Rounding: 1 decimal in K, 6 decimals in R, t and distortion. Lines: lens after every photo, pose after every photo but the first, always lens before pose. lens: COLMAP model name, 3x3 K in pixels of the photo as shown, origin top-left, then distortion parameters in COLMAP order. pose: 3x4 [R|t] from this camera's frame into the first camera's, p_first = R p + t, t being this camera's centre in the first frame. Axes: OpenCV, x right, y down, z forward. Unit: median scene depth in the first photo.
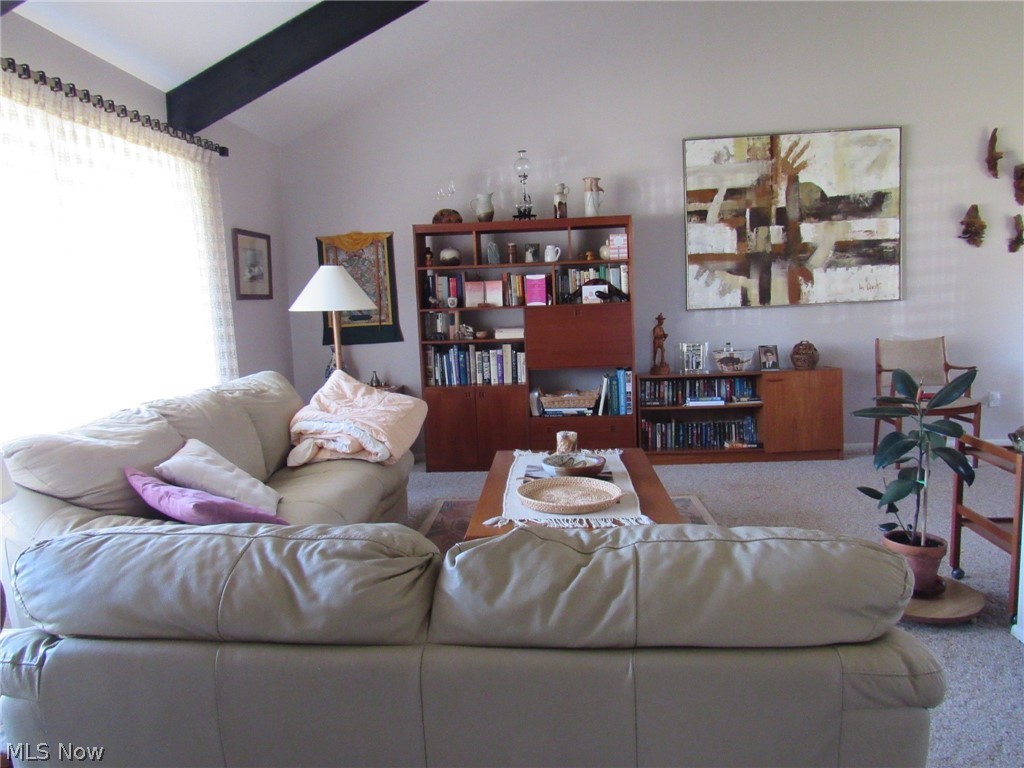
lens RADIAL K [[733.2, 0, 512.0], [0, 733.2, 384.0], [0, 0, 1]] dist [-0.031224, 0.002829]
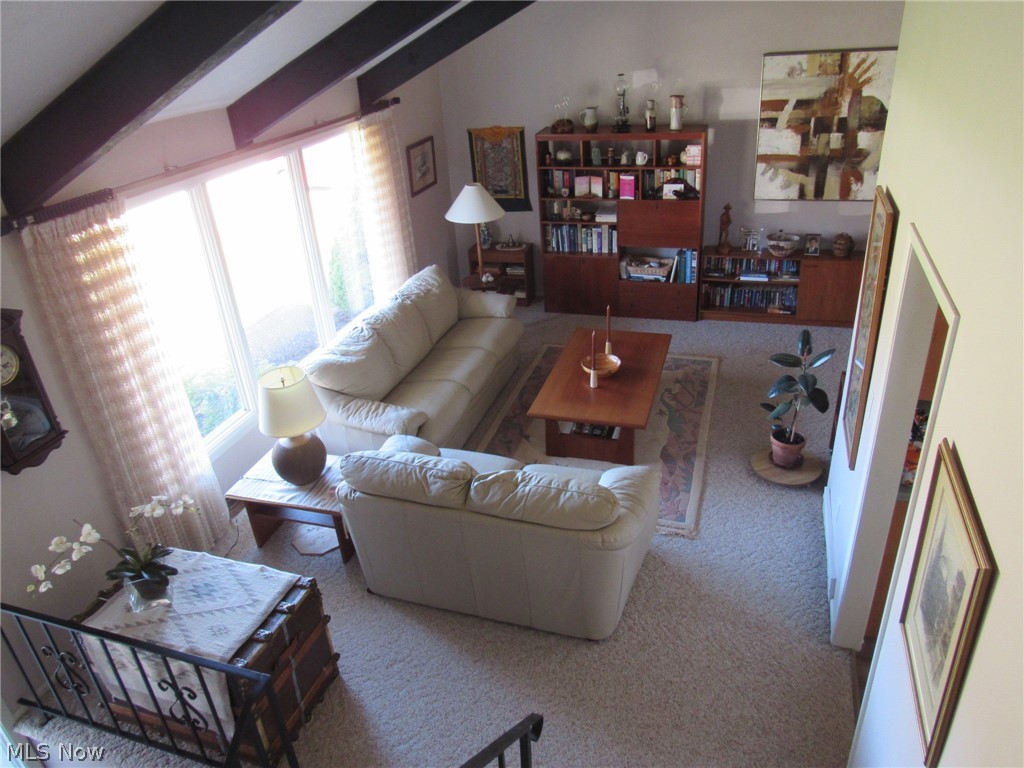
lens RADIAL K [[733.2, 0, 512.0], [0, 733.2, 384.0], [0, 0, 1]] dist [-0.031224, 0.002829]
pose [[0.968992, 0.092149, -0.229267, 0.160841], [-0.000090, 0.927991, 0.372604, -0.280993], [0.247093, -0.361029, 0.899224, -0.342492]]
